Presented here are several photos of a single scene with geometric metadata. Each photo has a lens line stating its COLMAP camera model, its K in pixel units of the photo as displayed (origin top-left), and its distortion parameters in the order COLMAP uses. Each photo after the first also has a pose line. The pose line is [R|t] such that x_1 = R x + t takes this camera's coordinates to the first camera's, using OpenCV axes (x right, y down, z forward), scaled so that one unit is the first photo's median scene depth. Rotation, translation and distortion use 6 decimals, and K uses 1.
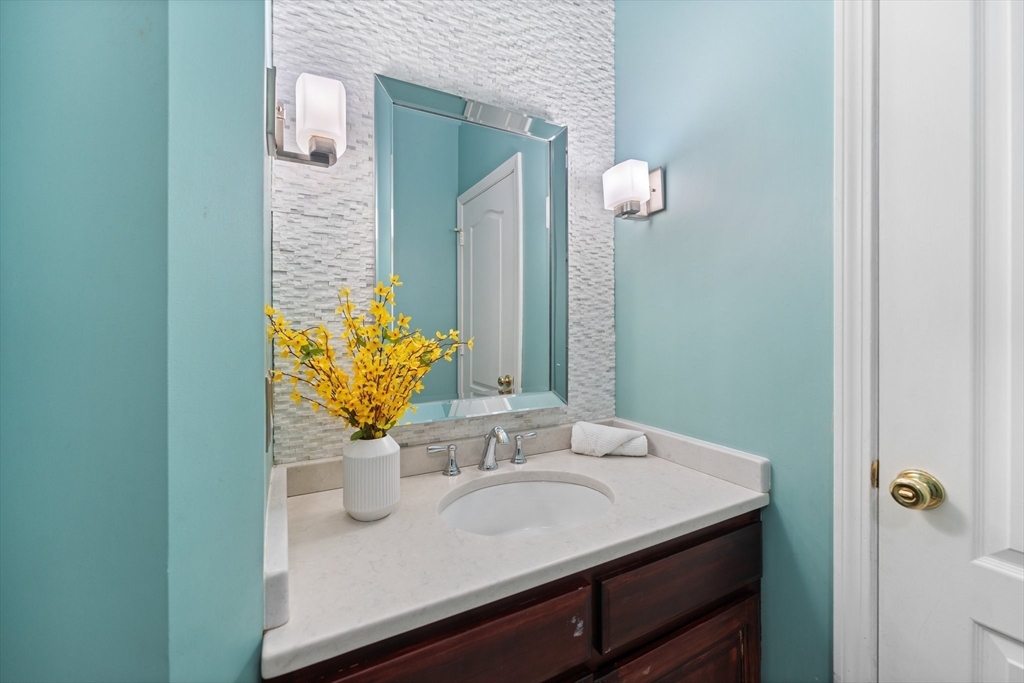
lens RADIAL K [[413.8, 0, 513.6], [0, 413.8, 330.8], [0, 0, 1]] dist [-0.003287, -0.000453]
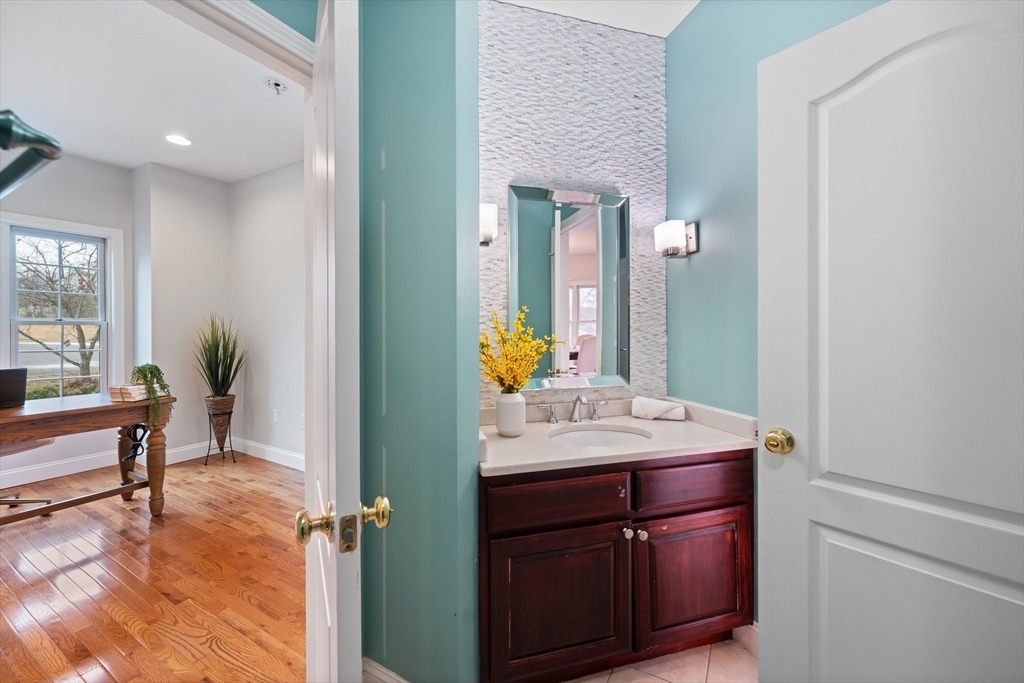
lens RADIAL K [[413.8, 0, 513.6], [0, 413.8, 330.8], [0, 0, 1]] dist [-0.003287, -0.000453]
pose [[0.976967, -0.000820, -0.213389, 0.043016], [0.000065, 0.999994, -0.003544, -0.008720], [0.213391, 0.003449, 0.976961, -0.550739]]
